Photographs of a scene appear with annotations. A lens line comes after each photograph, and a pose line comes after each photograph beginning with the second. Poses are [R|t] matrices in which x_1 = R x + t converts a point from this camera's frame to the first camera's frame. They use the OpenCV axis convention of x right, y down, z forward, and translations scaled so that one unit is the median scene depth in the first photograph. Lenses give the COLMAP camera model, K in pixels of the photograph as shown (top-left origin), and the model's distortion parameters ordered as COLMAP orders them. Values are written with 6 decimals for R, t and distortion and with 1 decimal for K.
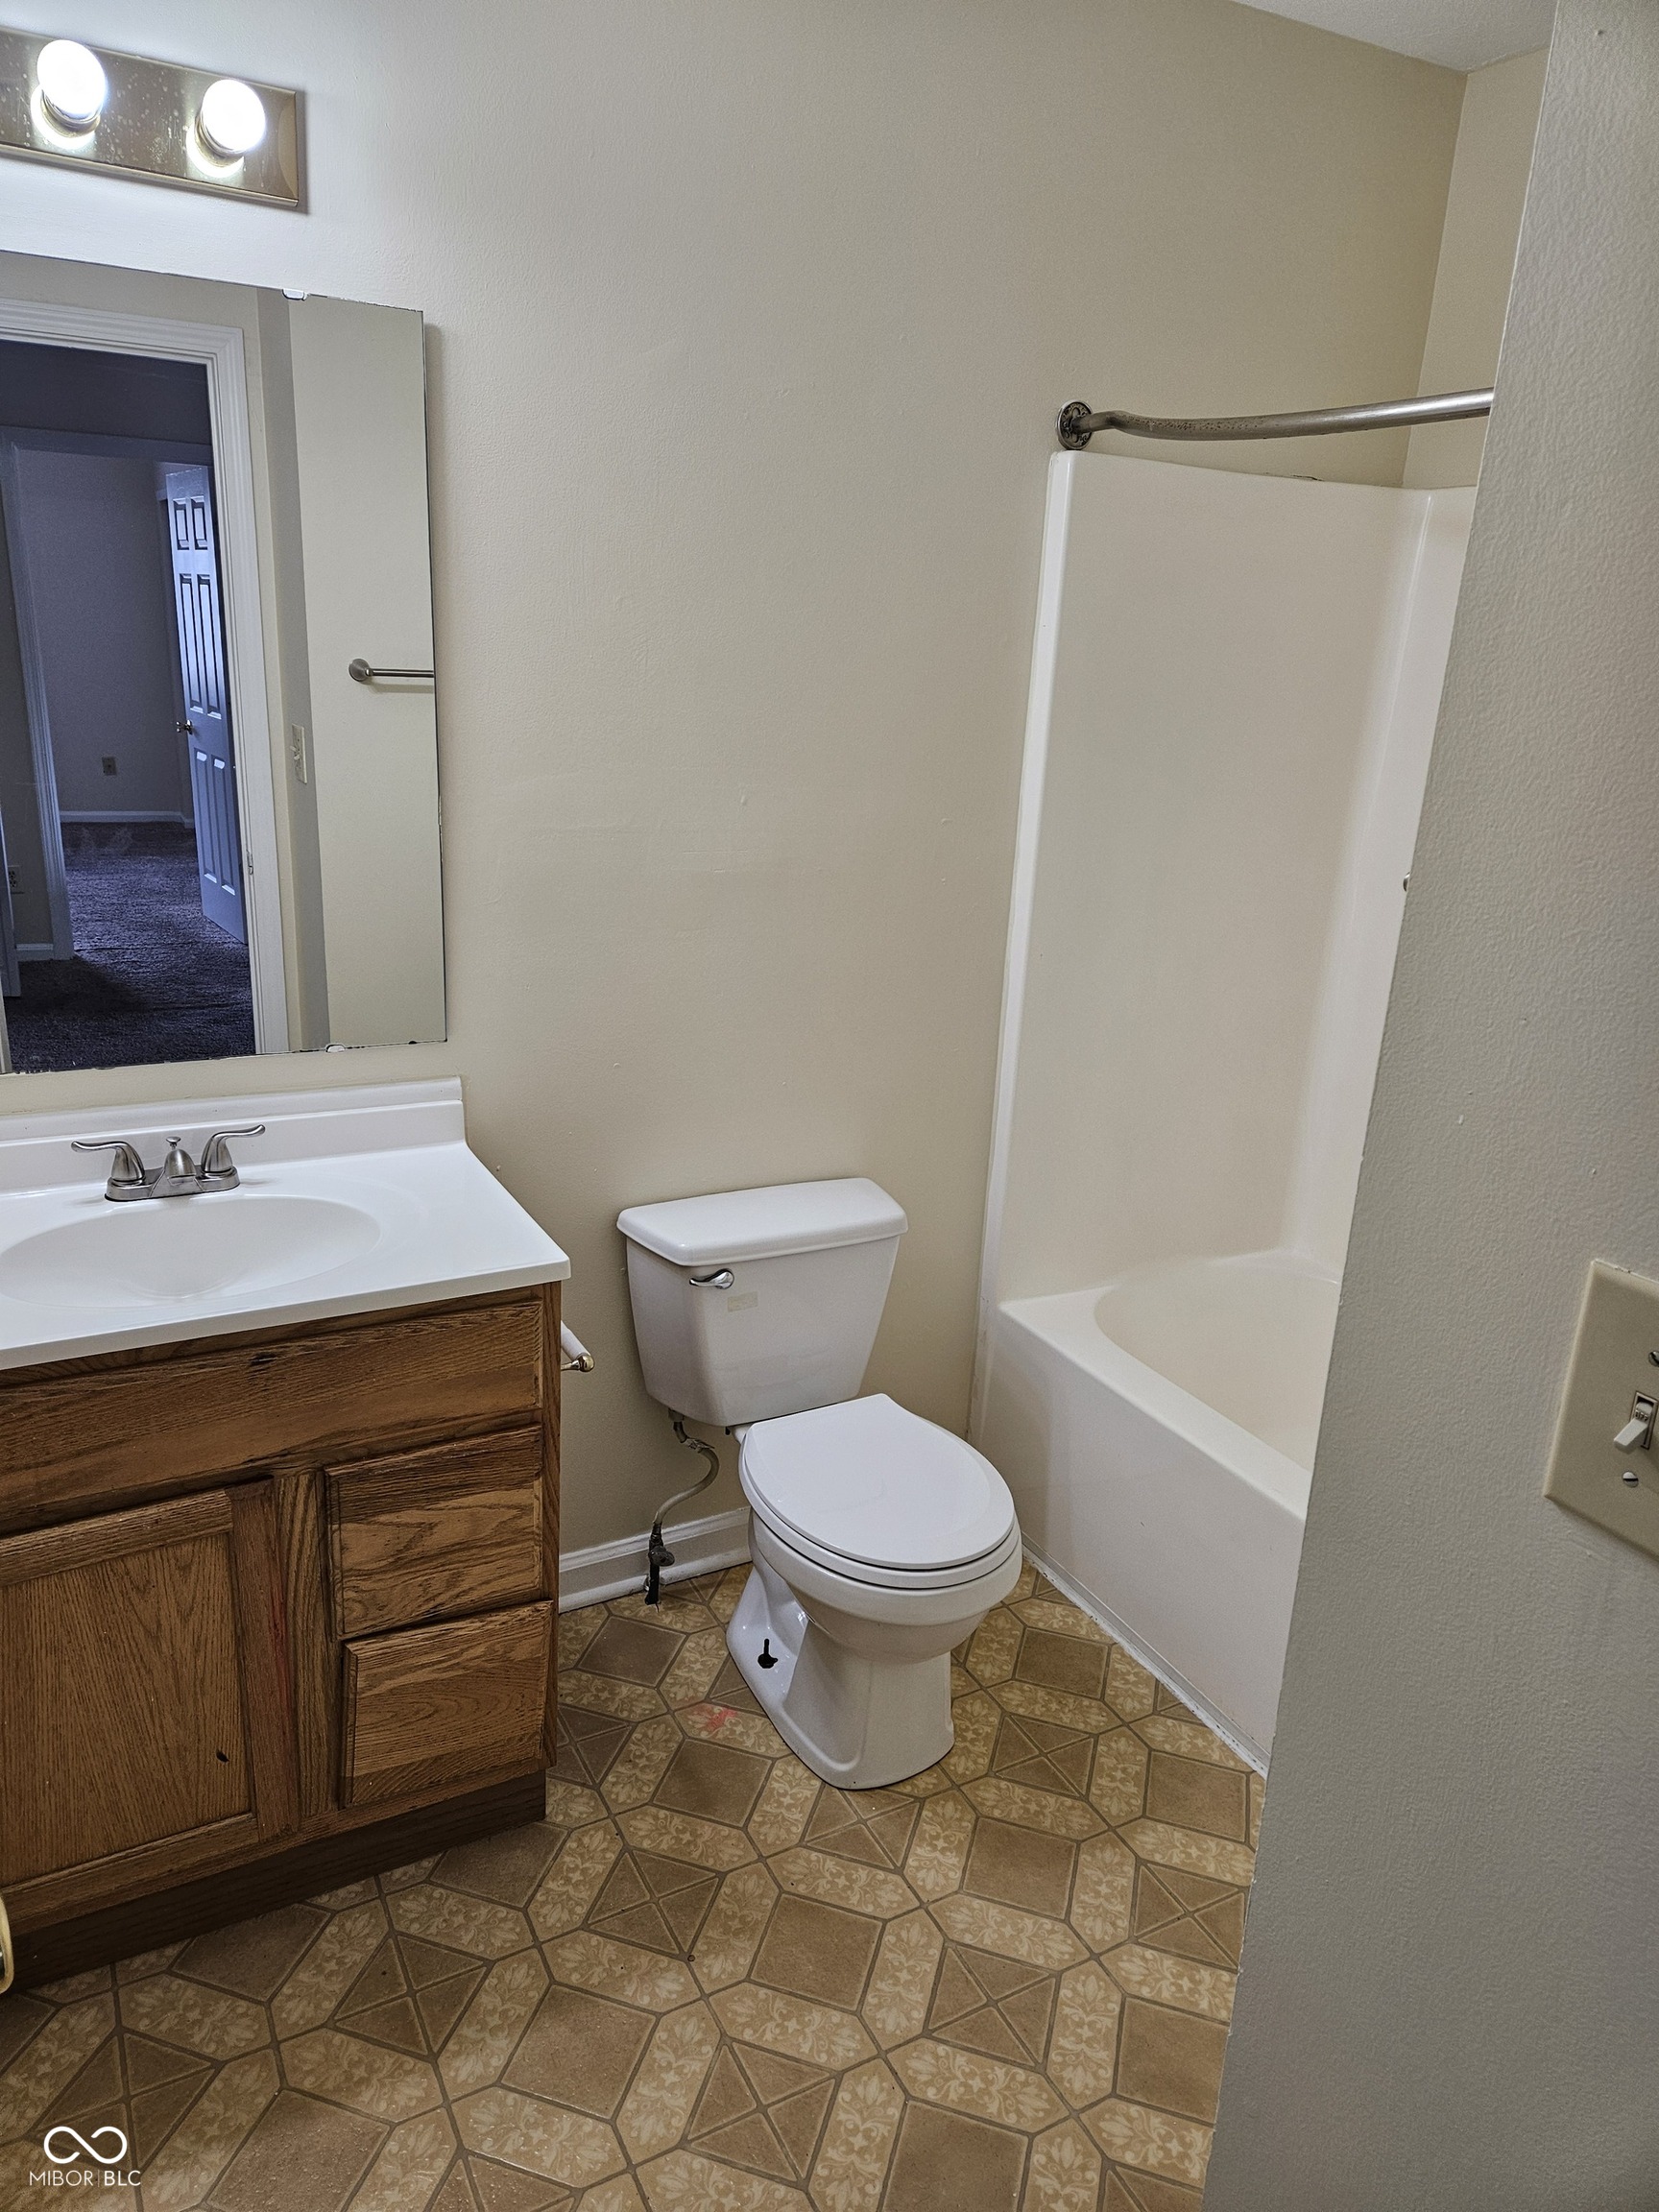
lens RADIAL K [[1493.7, 0, 812.3], [0, 1493.7, 1107.6], [0, 0, 1]] dist [0.056382, -0.003426]
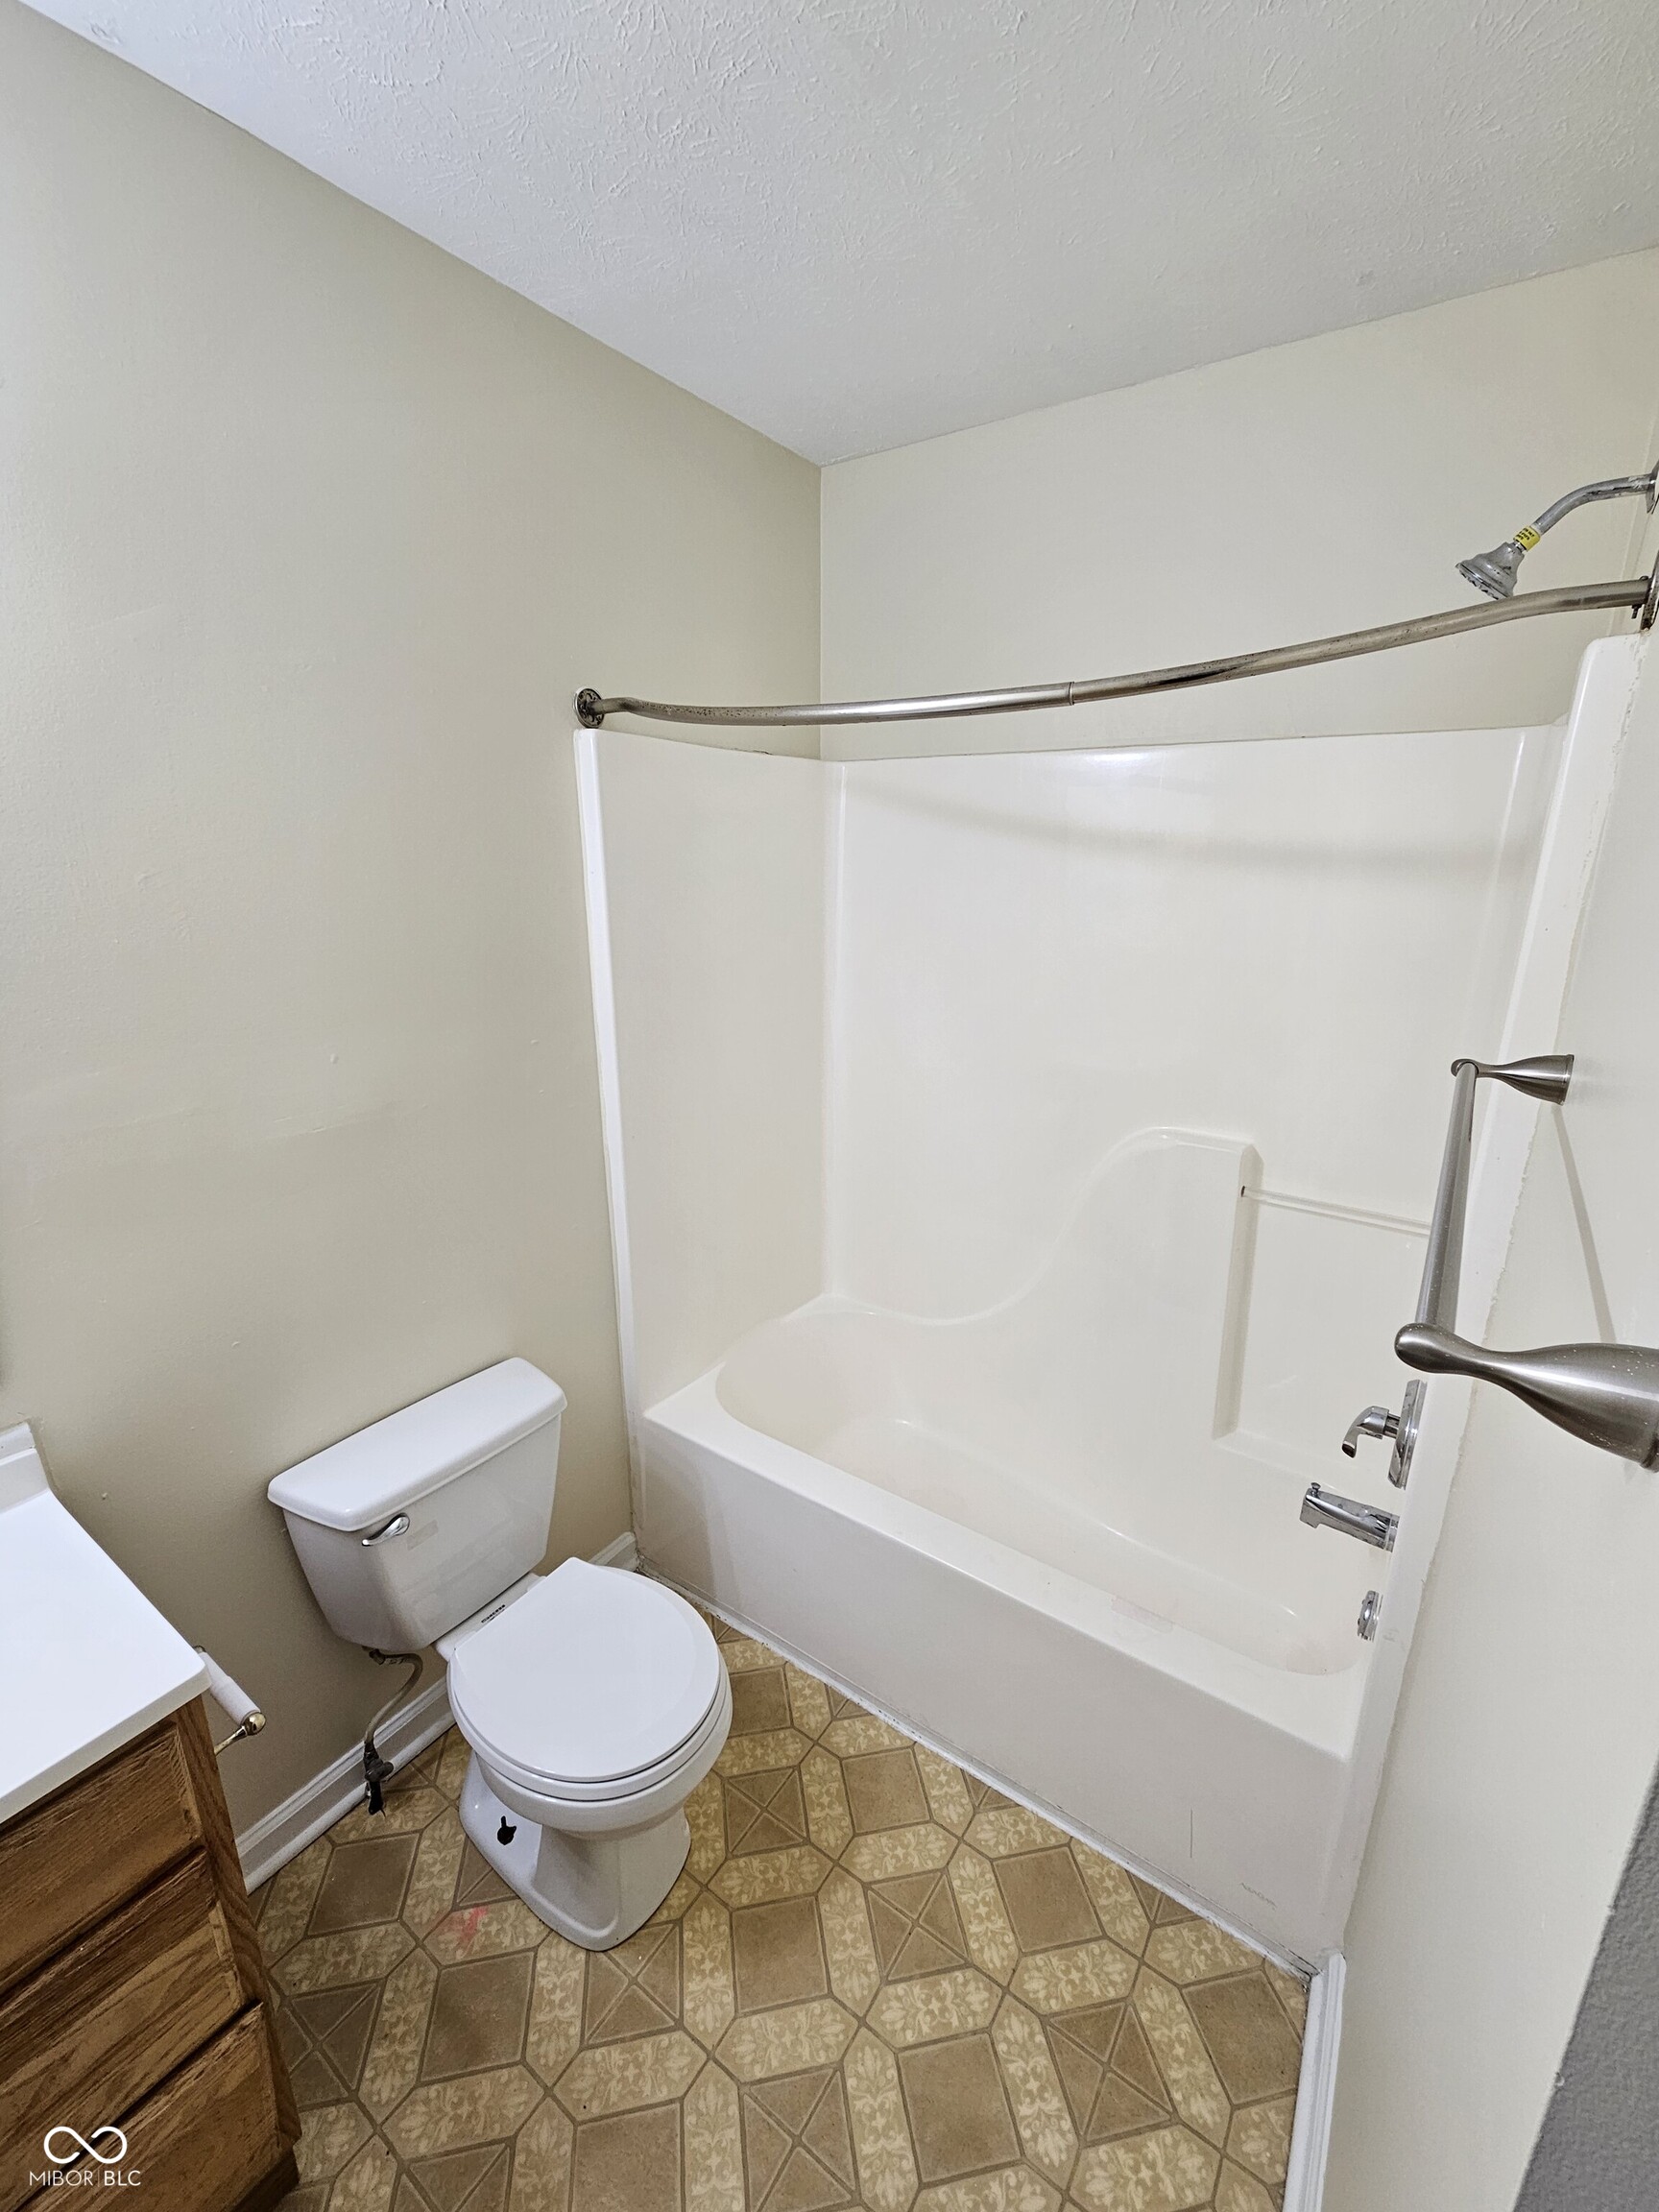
lens RADIAL K [[907.1, 0, 847.1], [0, 907.1, 1114.5], [0, 0, 1]] dist [0.003181, -0.000194]
pose [[0.887514, -0.167684, 0.429187, -0.006506], [0.169035, 0.984978, 0.035287, -0.130952], [-0.428657, 0.041230, 0.902526, 0.291357]]
